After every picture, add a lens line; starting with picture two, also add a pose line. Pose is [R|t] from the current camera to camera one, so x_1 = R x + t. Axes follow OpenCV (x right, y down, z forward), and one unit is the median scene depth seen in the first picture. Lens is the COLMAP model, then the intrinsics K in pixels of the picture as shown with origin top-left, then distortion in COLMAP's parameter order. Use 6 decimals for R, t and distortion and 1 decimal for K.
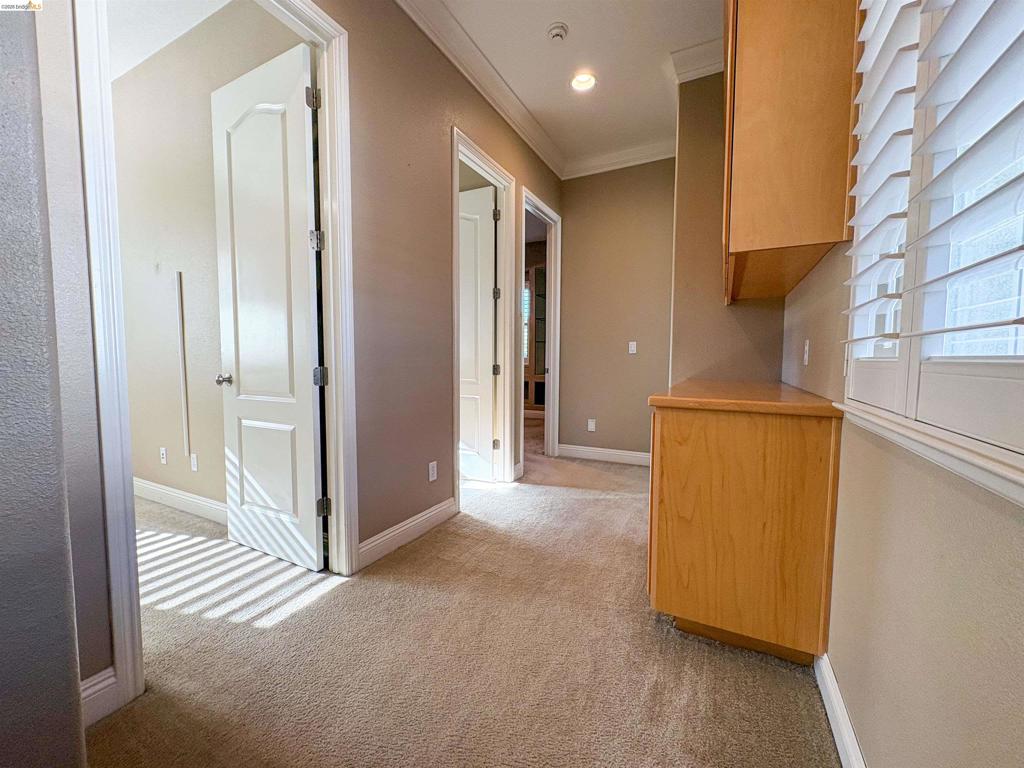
lens RADIAL K [[414.6, 0, 512.0], [0, 414.6, 384.0], [0, 0, 1]] dist [0.001475, 0.000678]
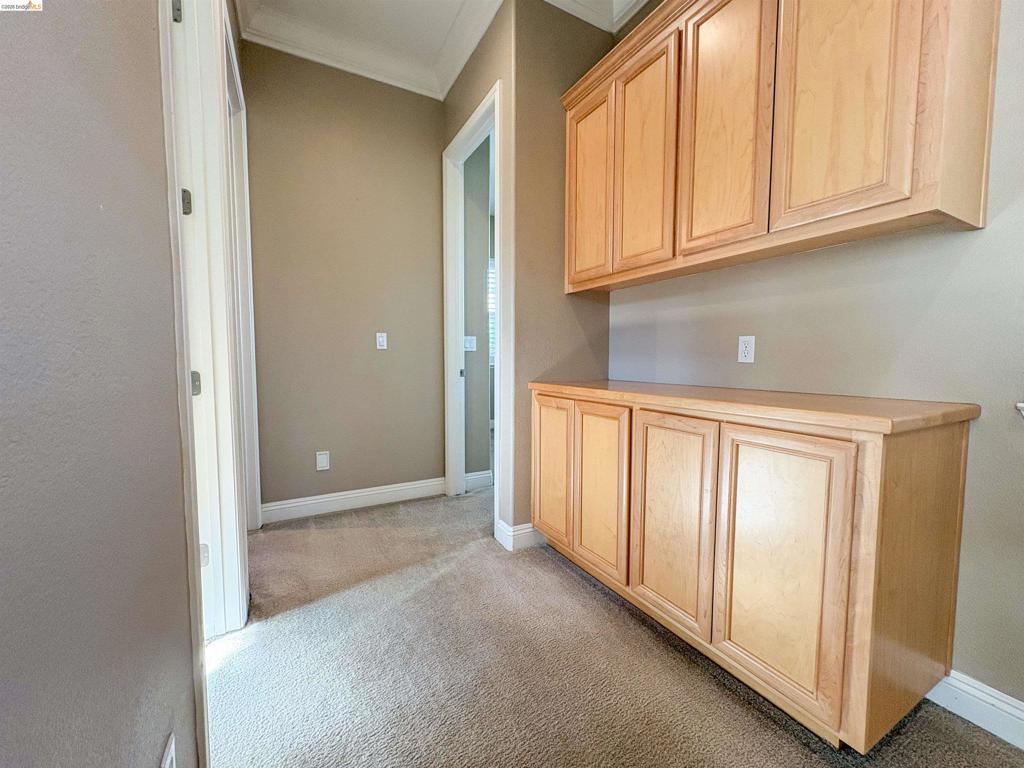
lens RADIAL K [[414.6, 0, 512.0], [0, 414.6, 384.0], [0, 0, 1]] dist [0.001475, 0.000678]
pose [[0.559588, -0.059071, 0.826663, -0.214695], [0.053653, 0.997946, 0.034991, -0.032858], [-0.827033, 0.024772, 0.561608, 0.514611]]
